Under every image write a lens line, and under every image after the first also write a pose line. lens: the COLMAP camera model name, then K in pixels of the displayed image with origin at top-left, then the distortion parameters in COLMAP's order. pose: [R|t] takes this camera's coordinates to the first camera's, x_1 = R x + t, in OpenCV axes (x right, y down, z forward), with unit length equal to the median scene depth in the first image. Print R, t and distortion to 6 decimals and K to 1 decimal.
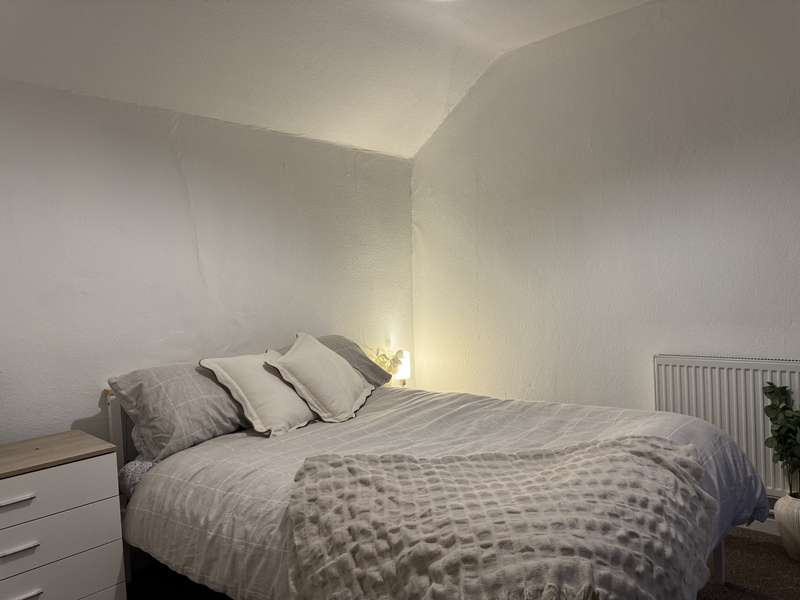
lens RADIAL K [[569.2, 0, 400.0], [0, 569.2, 300.0], [0, 0, 1]] dist [0.063890, -0.081204]
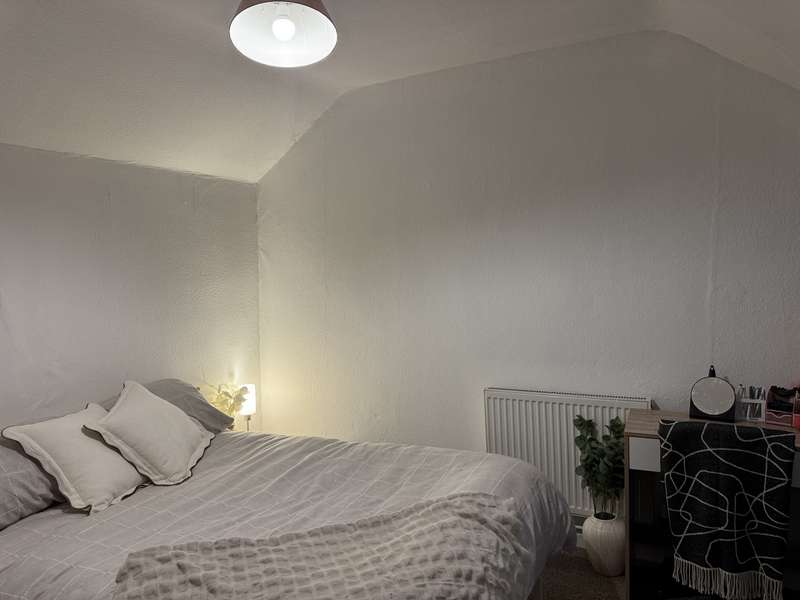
lens RADIAL K [[569.2, 0, 400.0], [0, 569.2, 300.0], [0, 0, 1]] dist [0.063890, -0.081204]
pose [[0.967826, -0.001450, 0.251617, 0.018511], [-0.001890, 0.999913, 0.013029, -0.110268], [-0.251614, -0.013085, 0.967739, -0.001007]]
